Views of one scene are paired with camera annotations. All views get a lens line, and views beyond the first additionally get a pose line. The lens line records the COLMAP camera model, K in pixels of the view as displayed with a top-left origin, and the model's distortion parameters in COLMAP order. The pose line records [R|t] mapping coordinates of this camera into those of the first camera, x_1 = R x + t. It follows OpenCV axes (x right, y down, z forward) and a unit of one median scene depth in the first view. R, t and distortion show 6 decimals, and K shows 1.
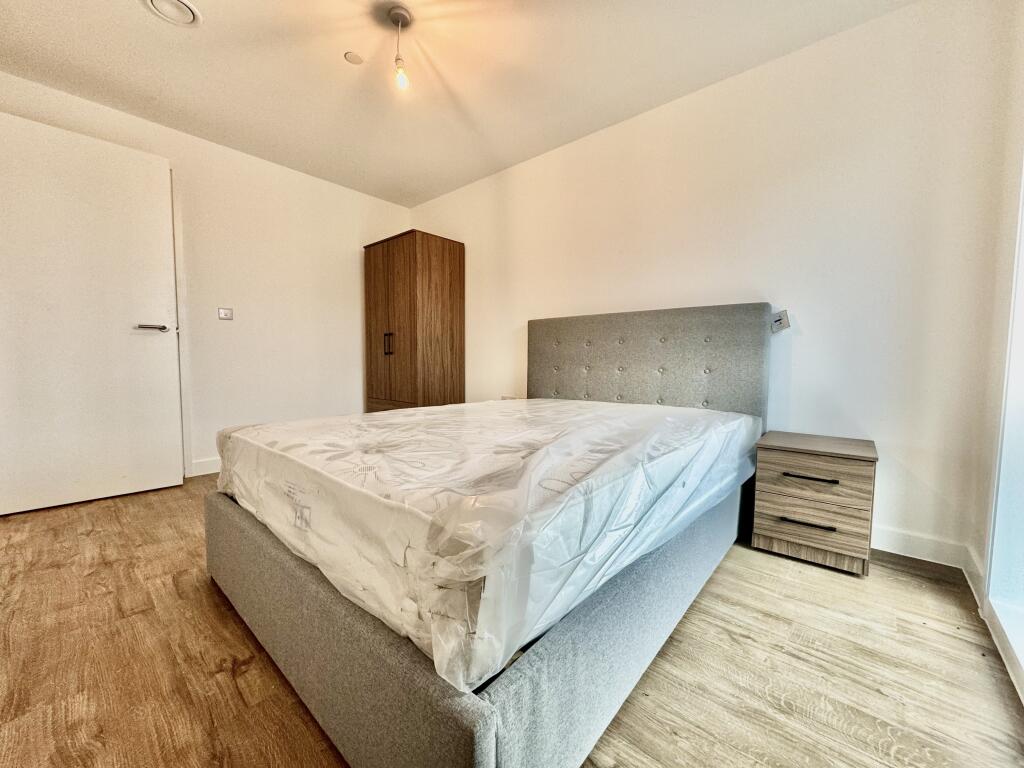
lens RADIAL K [[409.0, 0, 512.0], [0, 409.0, 384.0], [0, 0, 1]] dist [-0.000877, -0.000144]
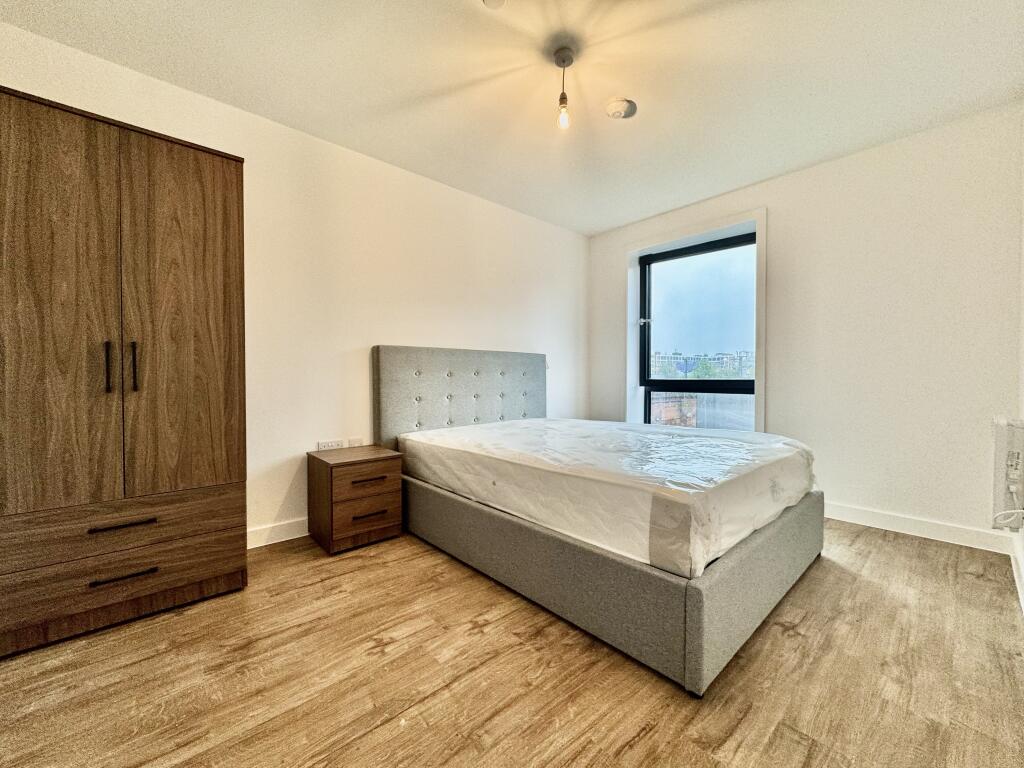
lens RADIAL K [[409.0, 0, 512.0], [0, 409.0, 384.0], [0, 0, 1]] dist [-0.000877, -0.000144]
pose [[0.111241, -0.023544, 0.993515, -2.034744], [0.060880, 0.998003, 0.016834, -0.190432], [-0.991927, 0.058612, 0.112452, 1.652477]]
